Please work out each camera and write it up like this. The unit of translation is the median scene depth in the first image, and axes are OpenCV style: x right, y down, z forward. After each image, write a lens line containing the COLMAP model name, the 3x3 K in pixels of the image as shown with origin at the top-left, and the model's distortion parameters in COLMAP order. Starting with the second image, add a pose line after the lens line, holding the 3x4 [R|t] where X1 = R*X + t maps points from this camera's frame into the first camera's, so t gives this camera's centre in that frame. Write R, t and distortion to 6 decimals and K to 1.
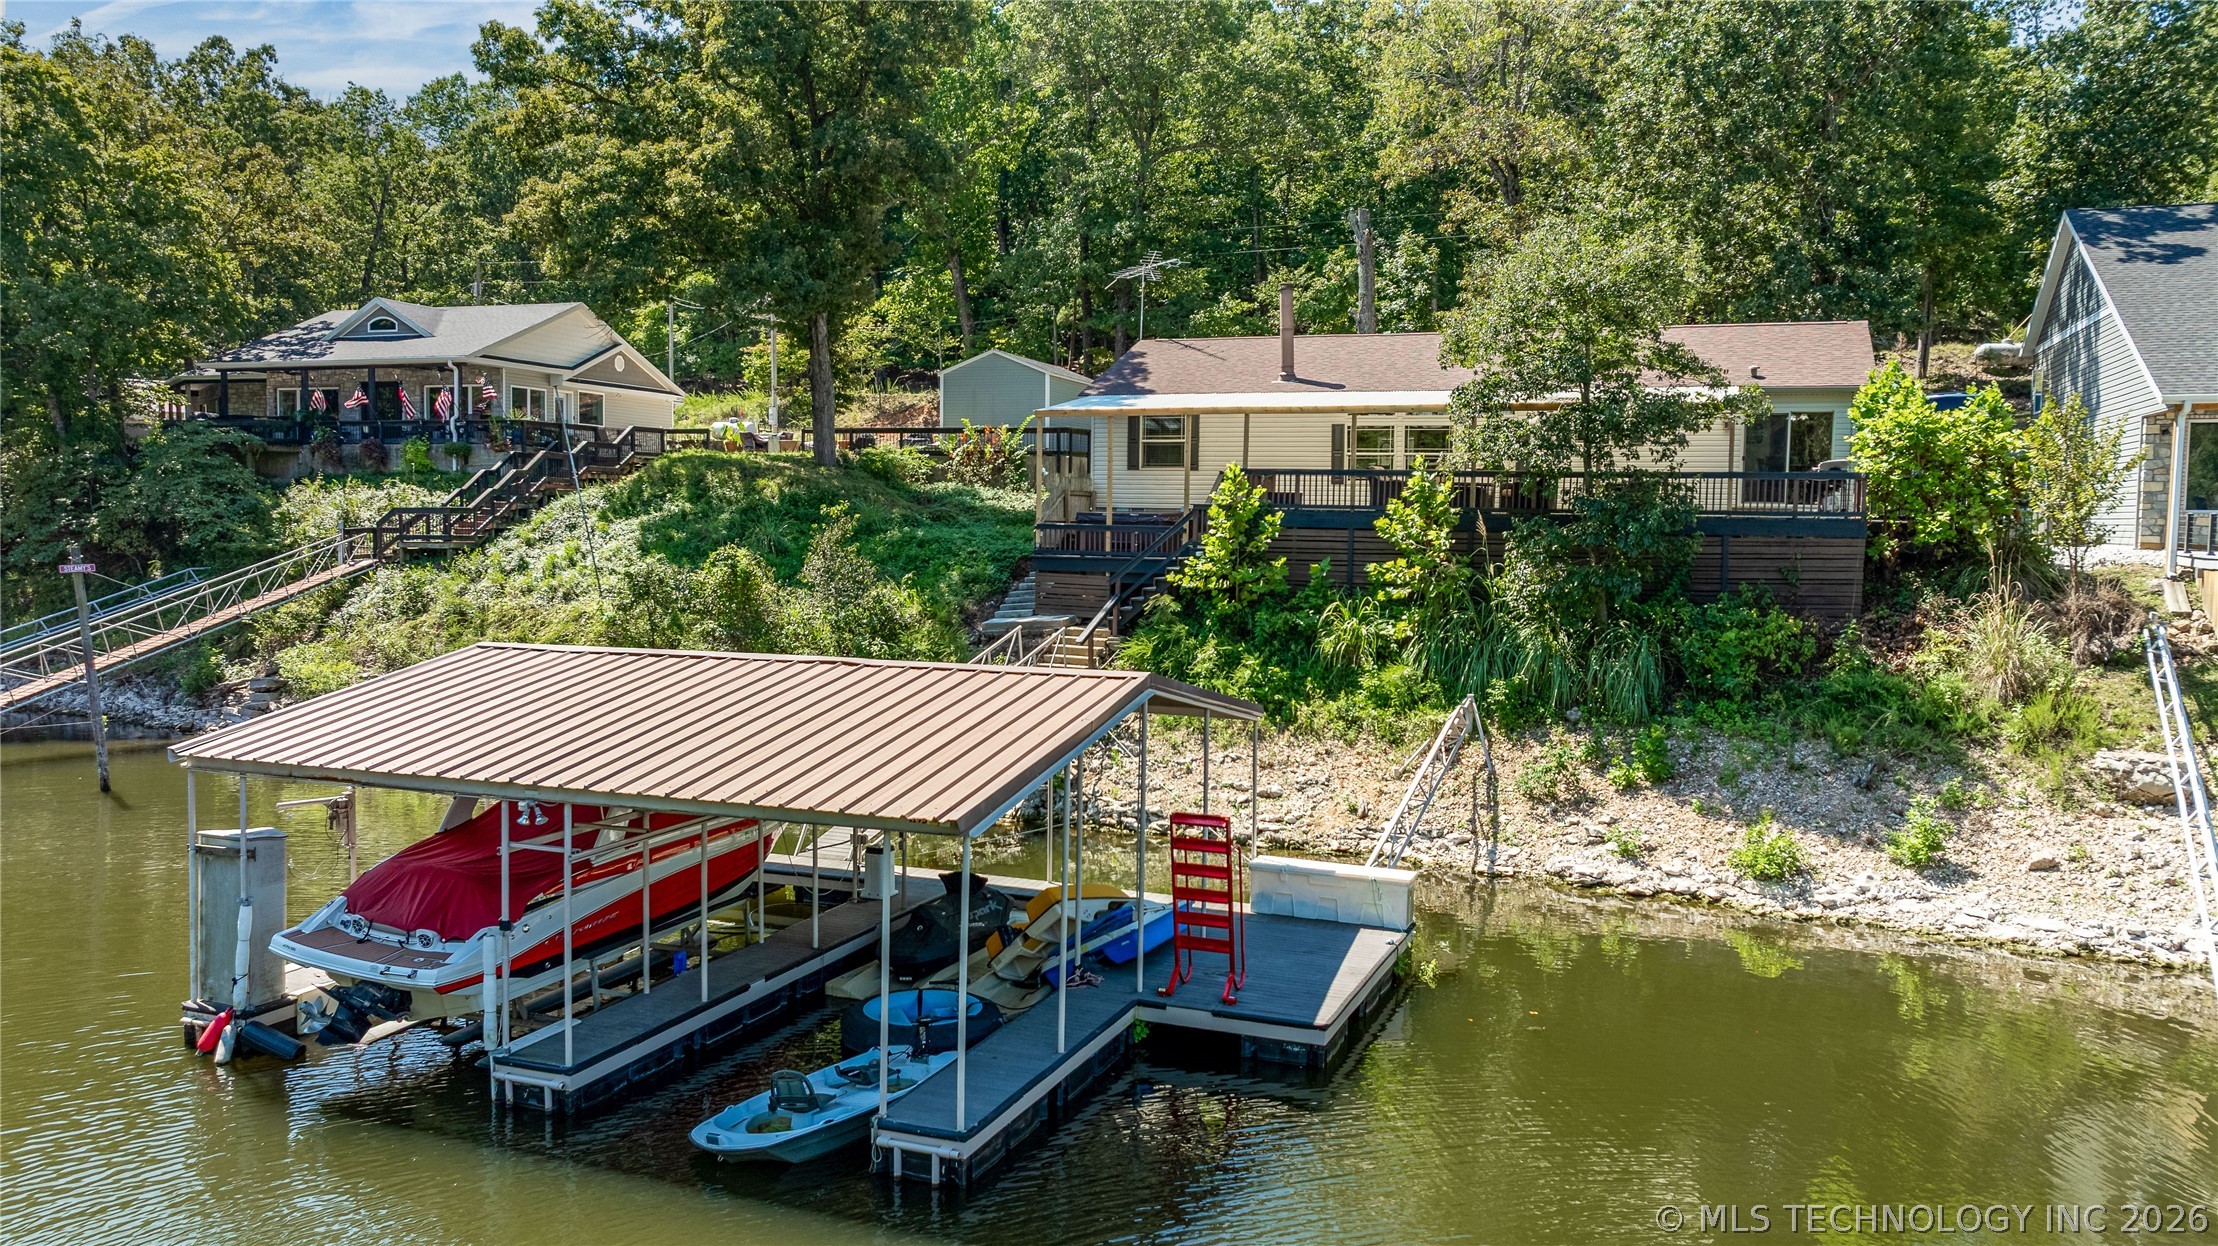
lens RADIAL K [[1621.5, 0, 1100.6], [0, 1621.5, 618.8], [0, 0, 1]] dist [-0.008156, -0.005349]
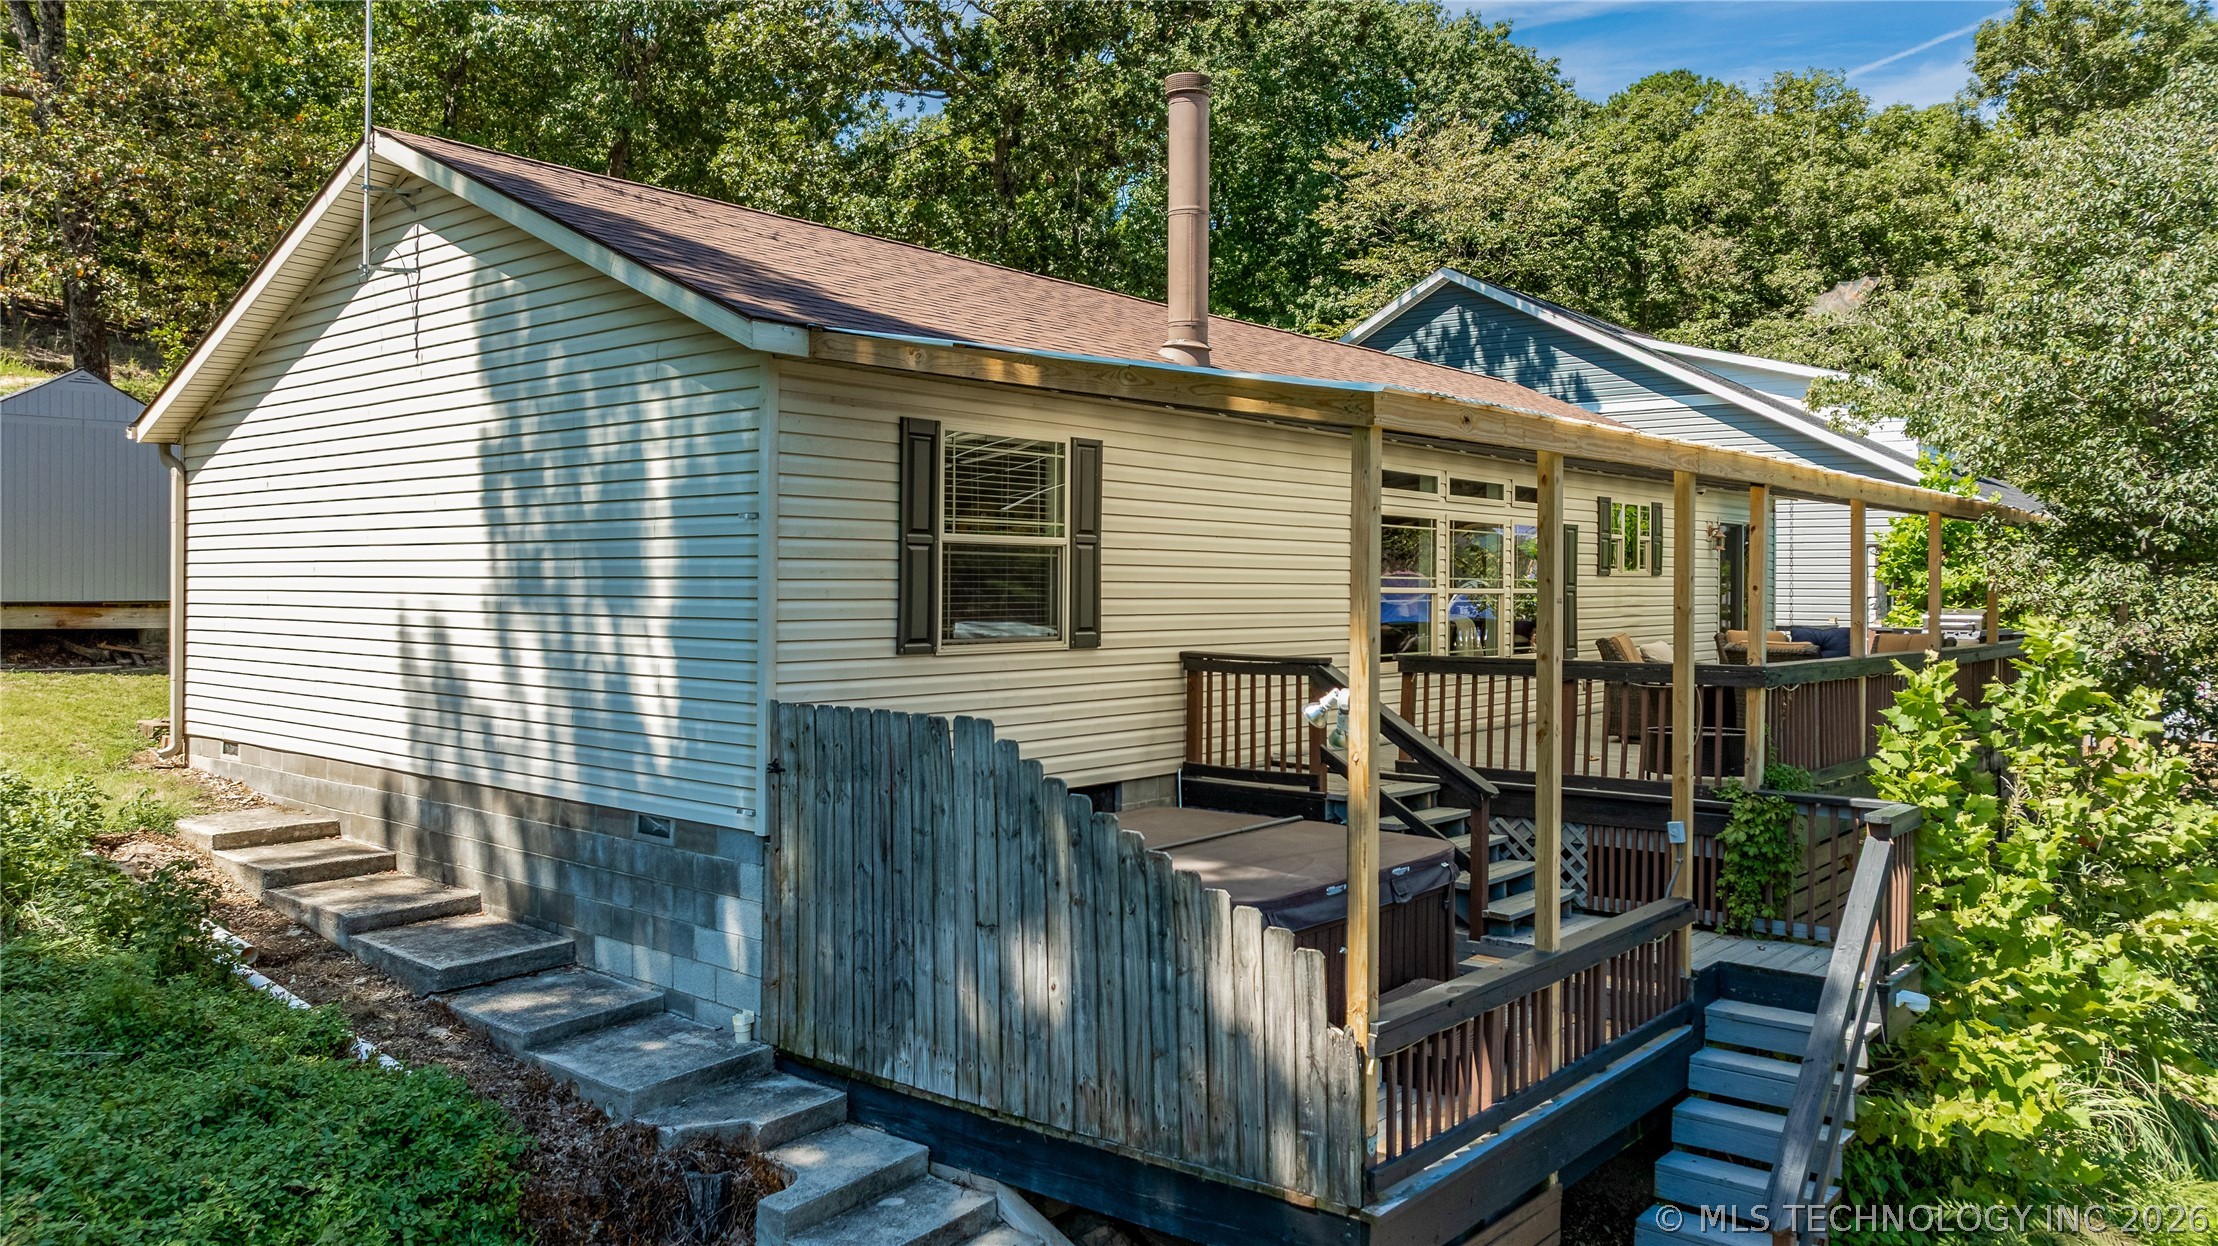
lens RADIAL K [[1565.8, 0, 1073.1], [0, 1565.8, 609.0], [0, 0, 1]] dist [-0.010487, 0.002247]
pose [[0.336581, -0.028667, 0.941218, -0.234165], [0.059115, 0.998208, 0.009263, -0.120907], [-0.939797, 0.052522, 0.337673, 1.091601]]
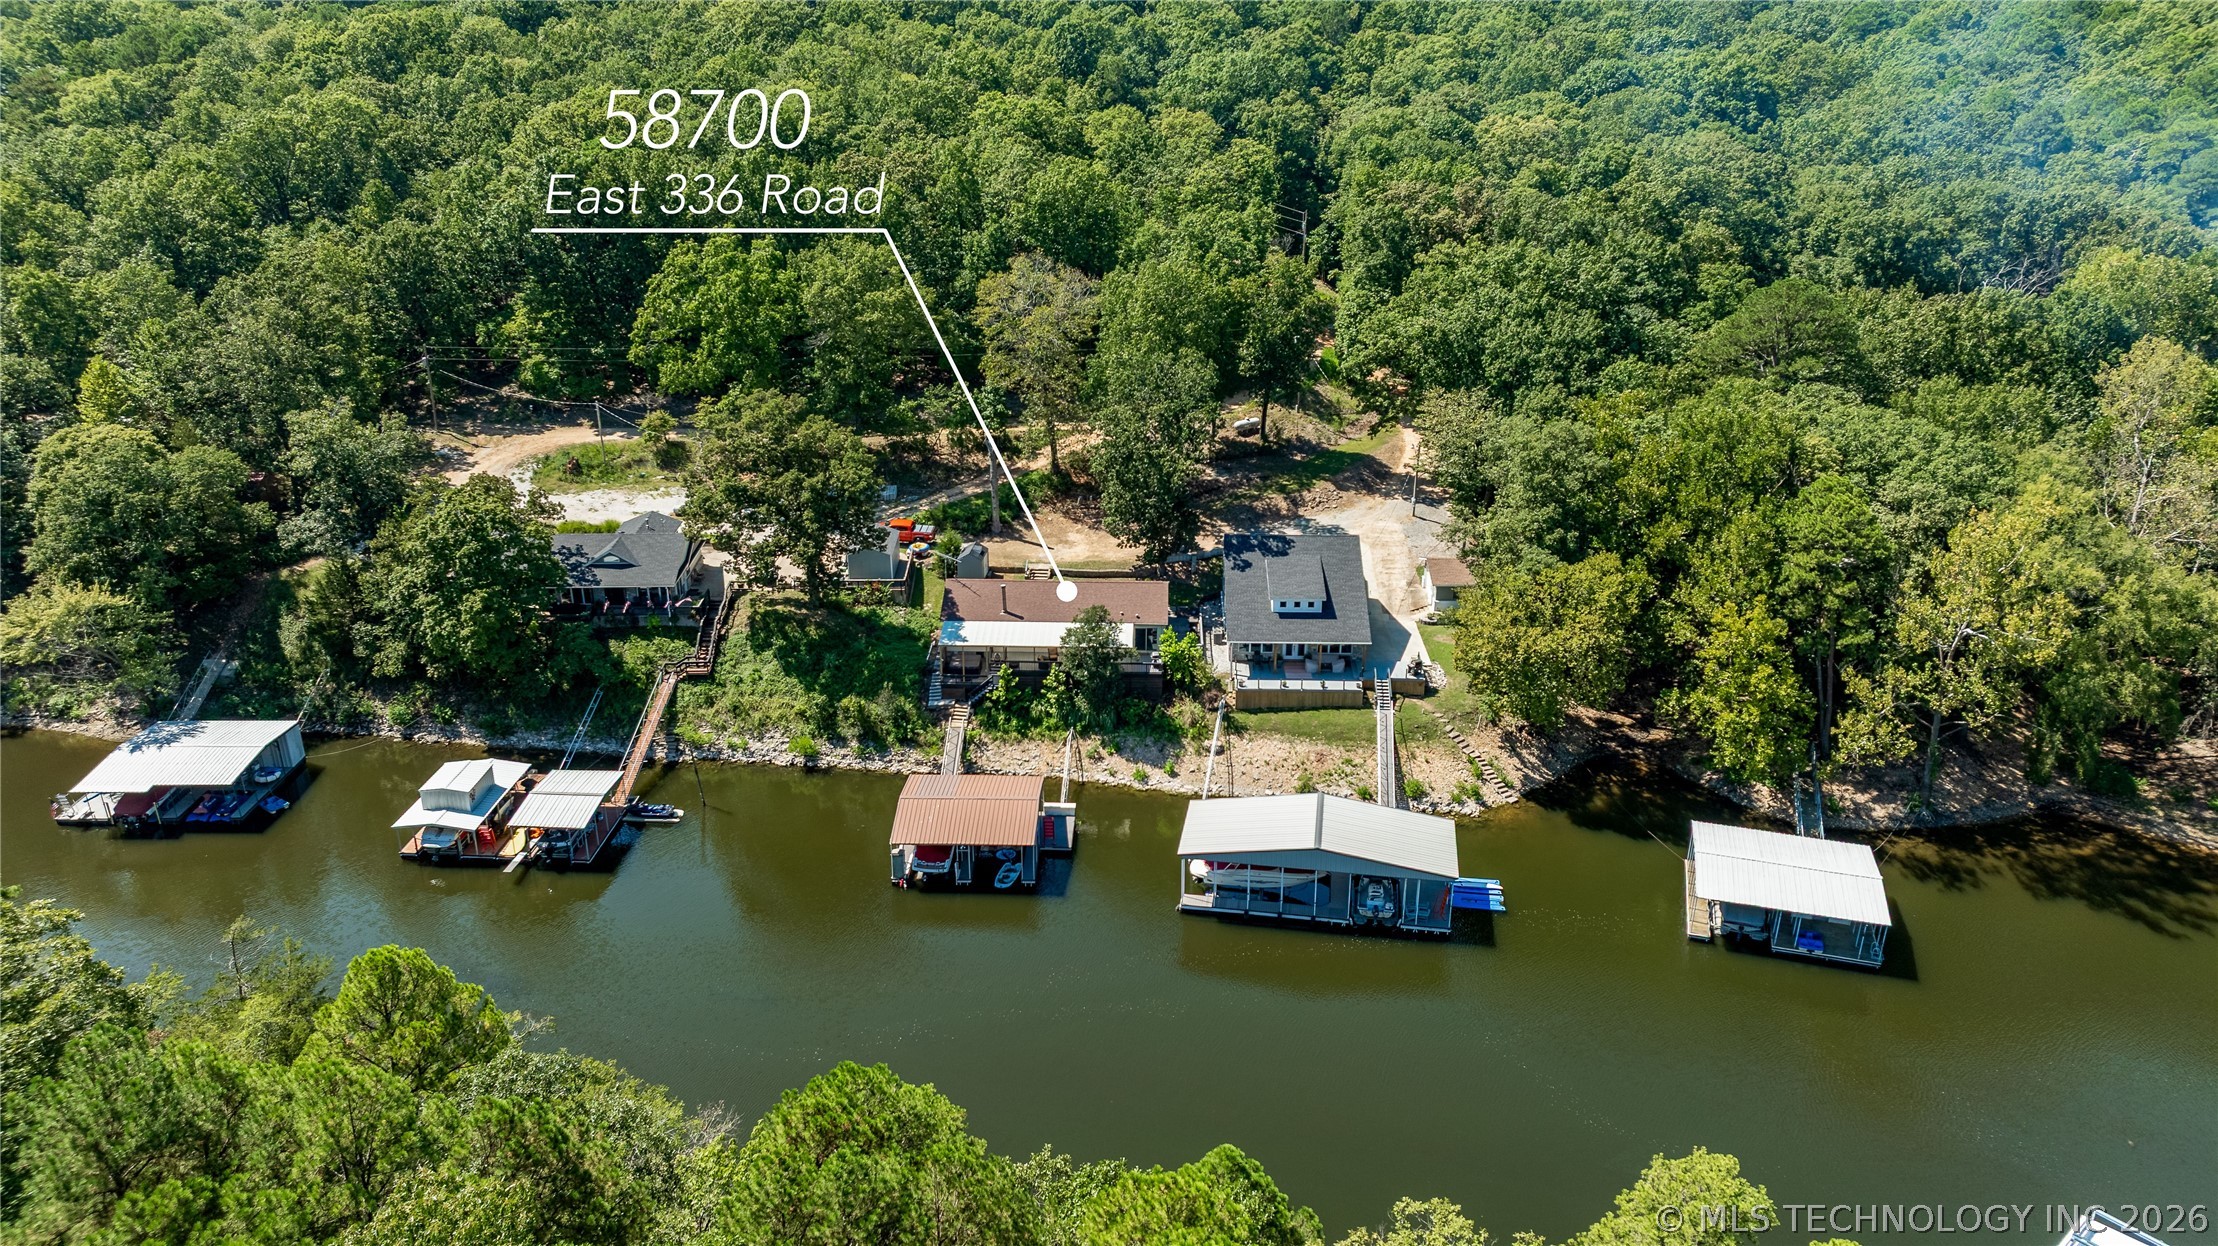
lens RADIAL K [[1595.1, 0, 1103.5], [0, 1595.1, 618.6], [0, 0, 1]] dist [-0.015589, -0.001097]
pose [[0.942389, -0.133719, 0.306630, -0.819411], [0.033382, 0.949647, 0.311538, -1.349372], [-0.332849, -0.283354, 0.899401, -2.349210]]
